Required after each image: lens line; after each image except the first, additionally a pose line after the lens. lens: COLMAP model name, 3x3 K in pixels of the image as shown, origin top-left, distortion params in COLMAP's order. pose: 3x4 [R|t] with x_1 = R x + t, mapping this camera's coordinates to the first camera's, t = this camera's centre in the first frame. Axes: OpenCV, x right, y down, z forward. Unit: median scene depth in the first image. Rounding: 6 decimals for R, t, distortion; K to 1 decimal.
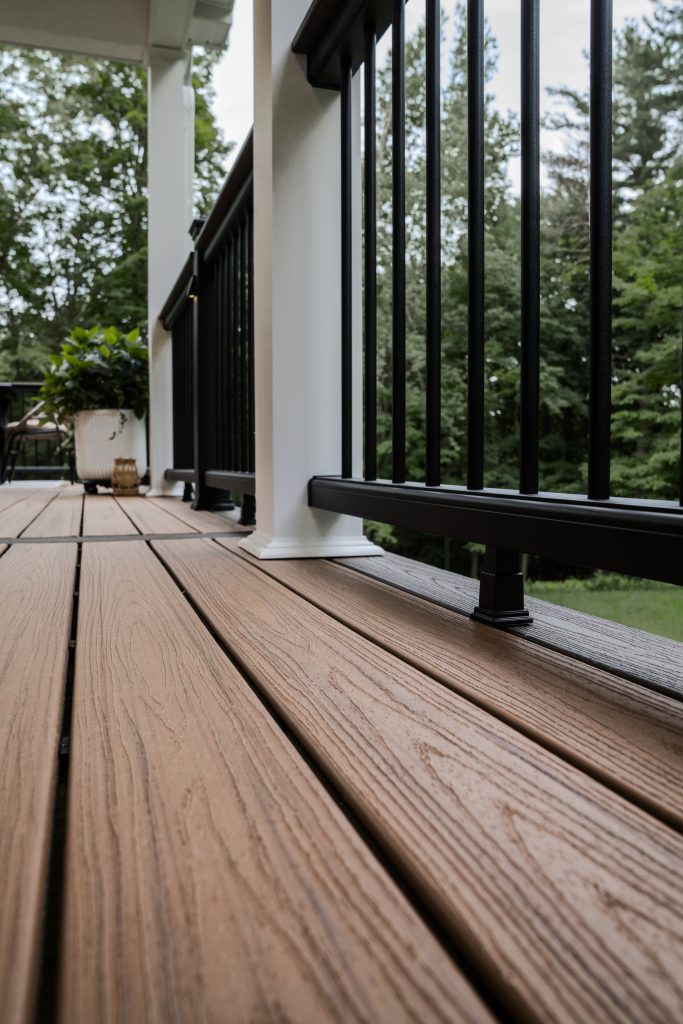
lens RADIAL K [[779.1, 0, 341.5], [0, 779.1, 512.0], [0, 0, 1]] dist [-0.135133, 0.109473]
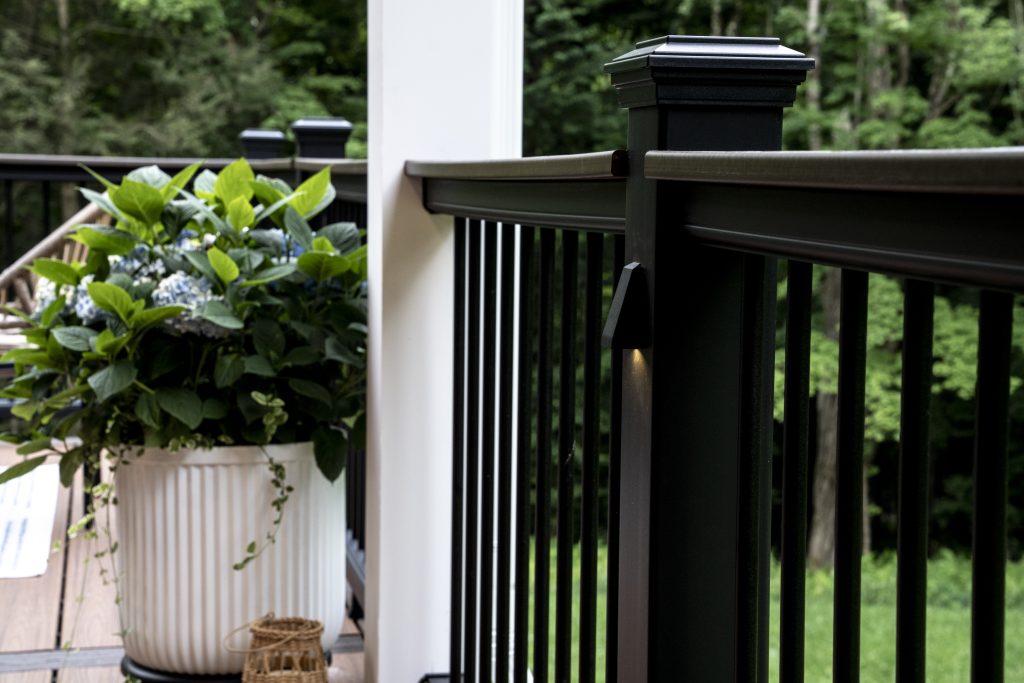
lens RADIAL K [[2011.4, 0, 512.0], [0, 2011.4, 341.5], [0, 0, 1]] dist [0.394694, 0.113463]
pose [[0.992813, 0.026165, -0.116776, -0.101661], [-0.024495, 0.999576, 0.015713, -0.192461], [0.117138, -0.012740, 0.993034, 0.221867]]
